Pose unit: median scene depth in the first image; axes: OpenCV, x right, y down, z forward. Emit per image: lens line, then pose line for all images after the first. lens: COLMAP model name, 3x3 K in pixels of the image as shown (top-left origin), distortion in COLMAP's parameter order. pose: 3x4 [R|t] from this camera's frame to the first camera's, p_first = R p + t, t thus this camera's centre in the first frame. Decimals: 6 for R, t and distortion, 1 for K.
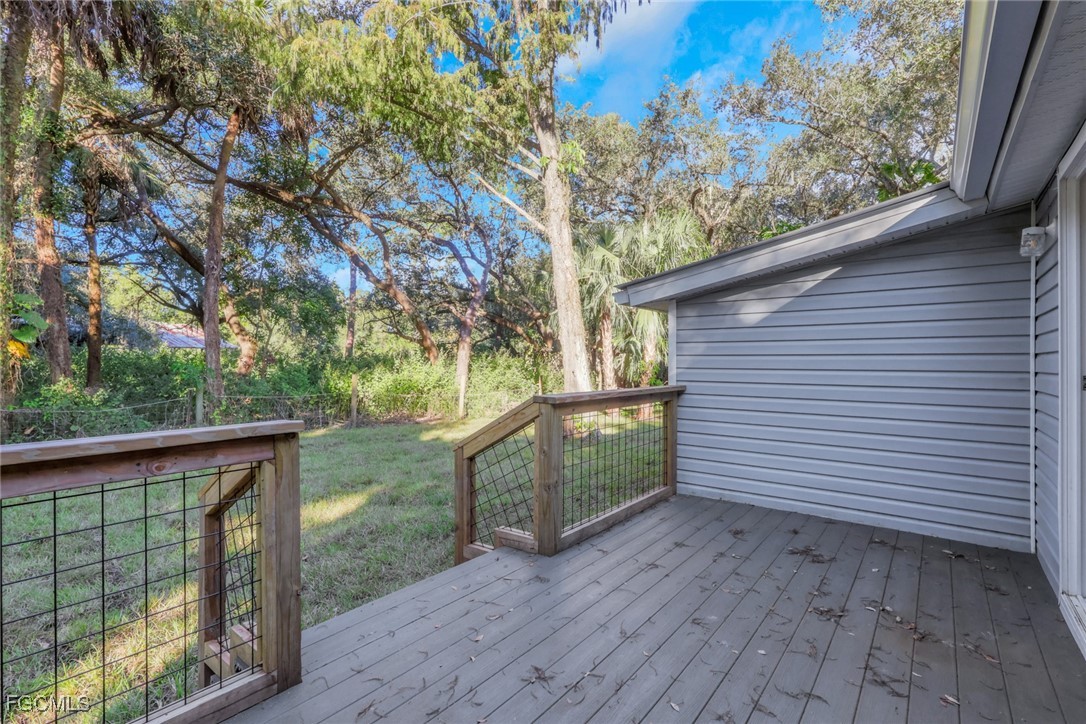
lens RADIAL K [[504.5, 0, 545.4], [0, 504.5, 362.8], [0, 0, 1]] dist [-0.000133, 0.000084]
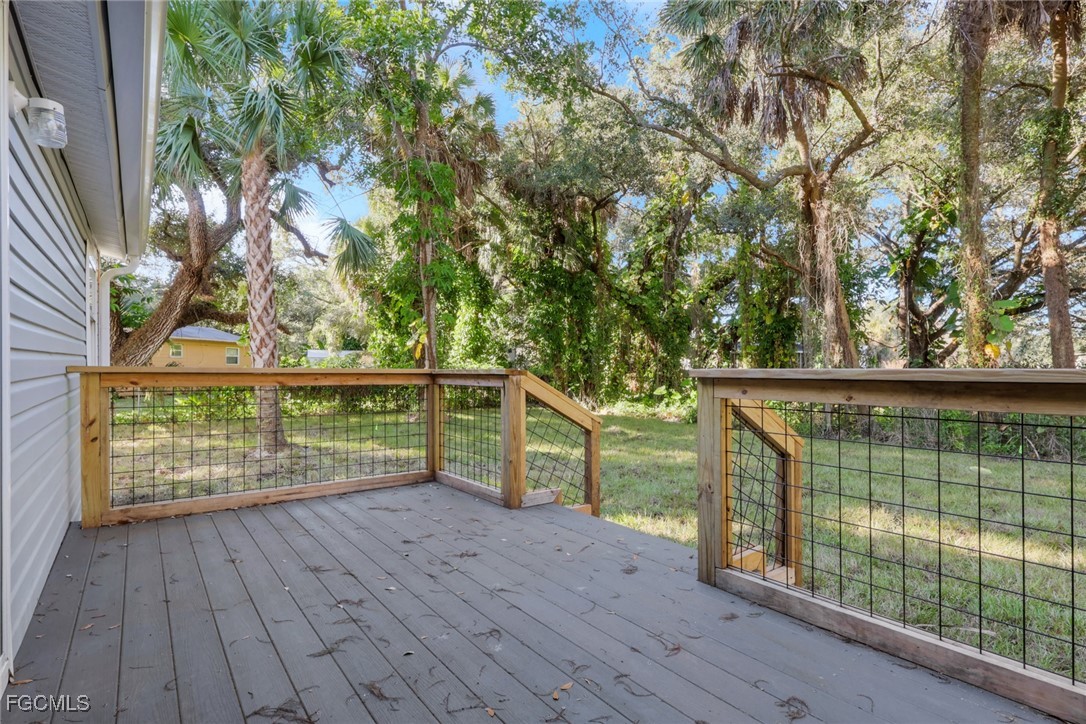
lens RADIAL K [[504.5, 0, 542.8], [0, 504.5, 364.6], [0, 0, 1]] dist [-0.000133, 0.000084]
pose [[-0.229484, -0.011728, -0.973242, 1.199424], [-0.009169, 0.999909, -0.009888, 0.105524], [0.973269, 0.006655, -0.229571, 1.411299]]
